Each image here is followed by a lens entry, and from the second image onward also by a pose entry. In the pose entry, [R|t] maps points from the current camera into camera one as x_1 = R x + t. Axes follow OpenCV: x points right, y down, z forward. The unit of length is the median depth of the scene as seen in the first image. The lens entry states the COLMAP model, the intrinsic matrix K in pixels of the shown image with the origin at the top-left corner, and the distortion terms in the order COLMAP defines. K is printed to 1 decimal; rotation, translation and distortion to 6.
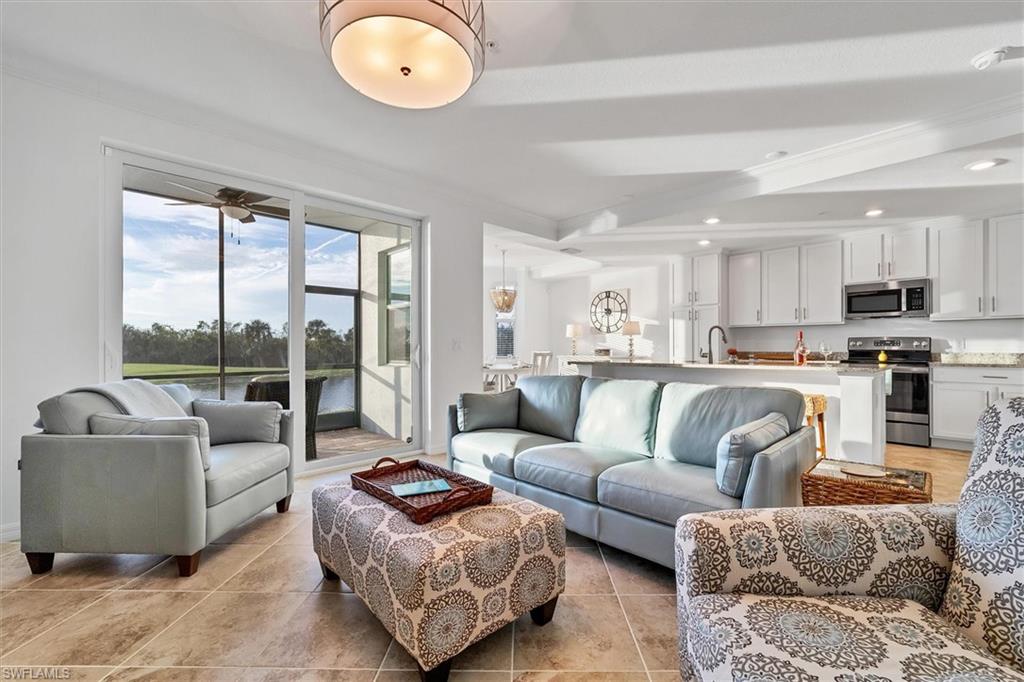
lens RADIAL K [[422.5, 0, 510.6], [0, 422.5, 348.1], [0, 0, 1]] dist [-0.008452, -0.000188]
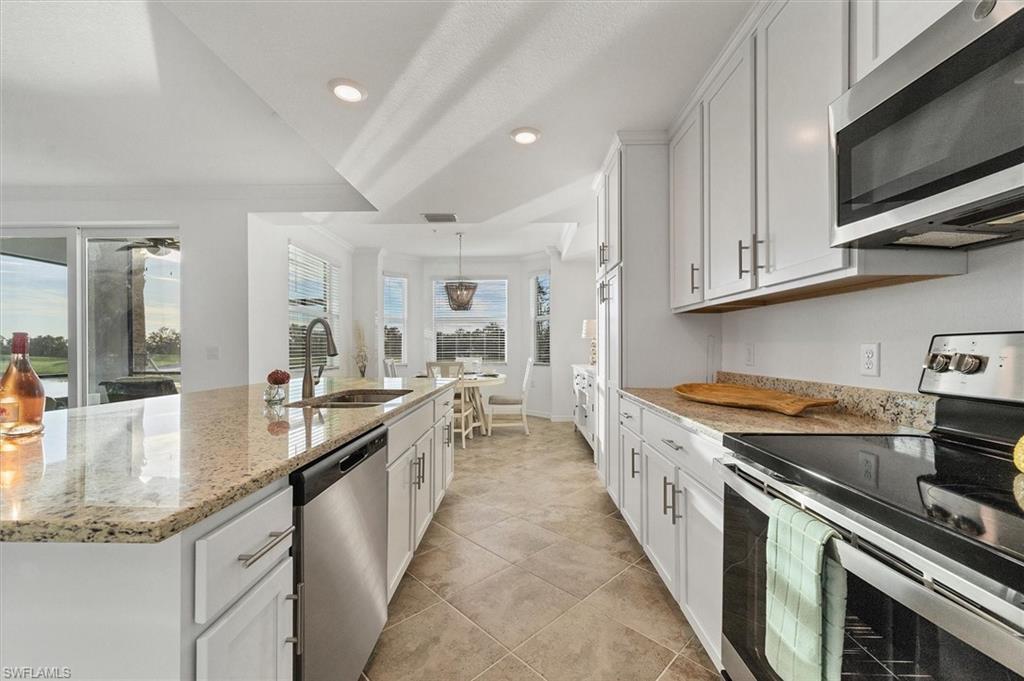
lens RADIAL K [[404.1, 0, 511.2], [0, 404.1, 347.1], [0, 0, 1]] dist [-0.016845, 0.009226]
pose [[0.712099, -0.000781, -0.702078, 0.686036], [0.001041, 0.999999, -0.000056, -0.015963], [0.702078, -0.000691, 0.712100, 0.602999]]
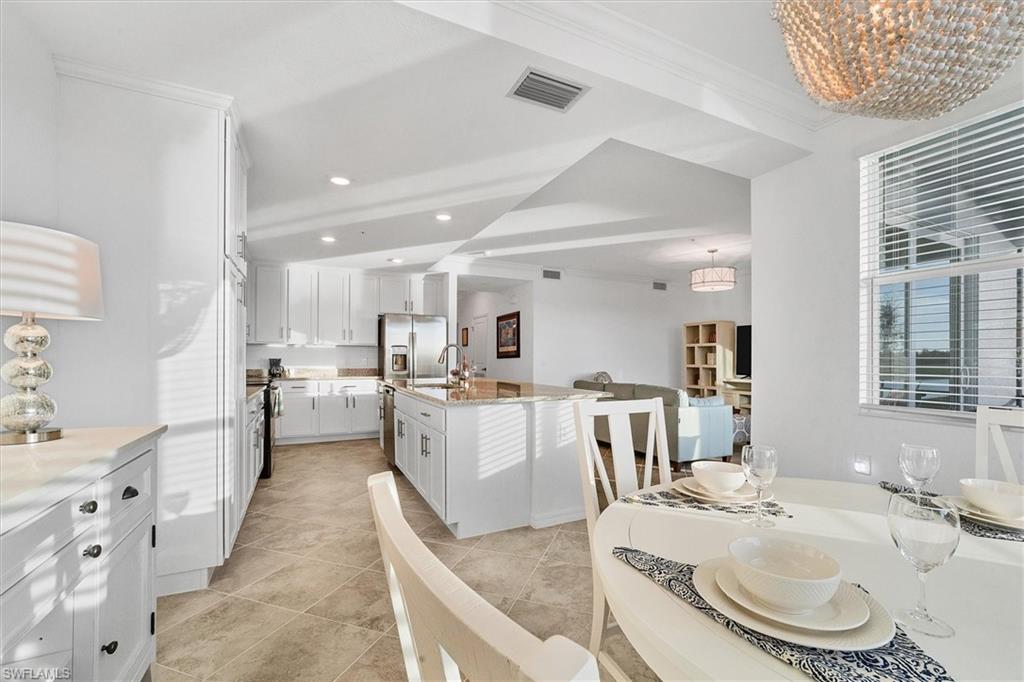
lens RADIAL K [[433.7, 0, 516.6], [0, 433.7, 358.4], [0, 0, 1]] dist [-0.000276, 0.000020]
pose [[-0.953931, -0.001347, 0.300024, 0.061532], [-0.001482, 0.999999, -0.000225, -0.017157], [-0.300024, -0.000660, -0.953932, 1.325806]]
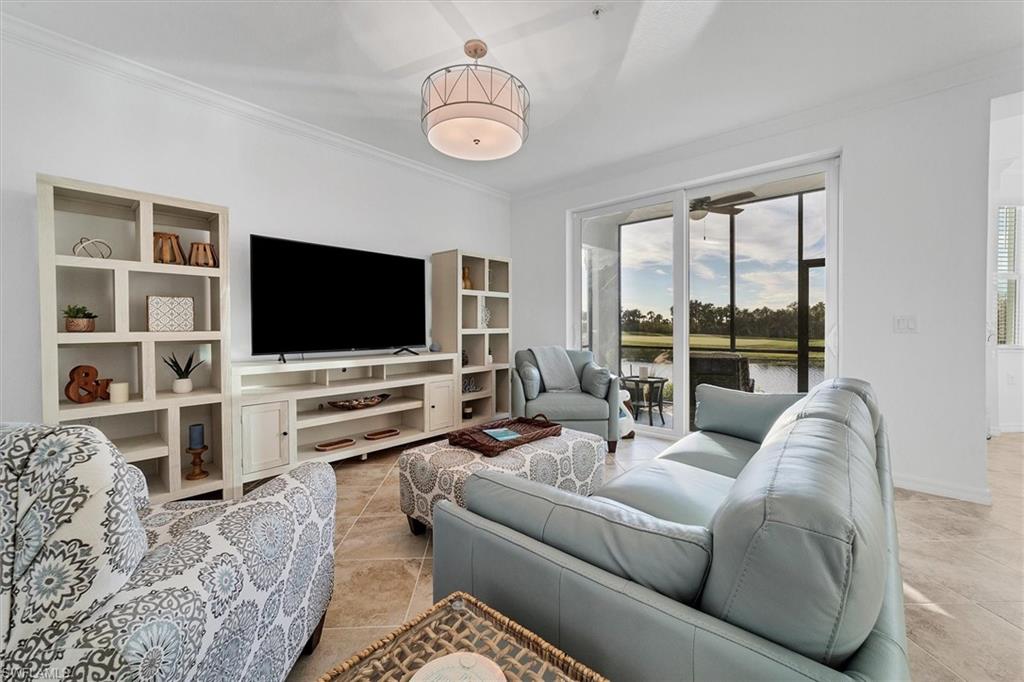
lens RADIAL K [[404.5, 0, 512.4], [0, 404.5, 330.4], [0, 0, 1]] dist [-0.002370, -0.000040]
pose [[0.083527, 0.012747, -0.996424, 0.309555], [0.000786, 0.999917, 0.012857, -0.006368], [0.996505, -0.001857, 0.083510, 0.262821]]
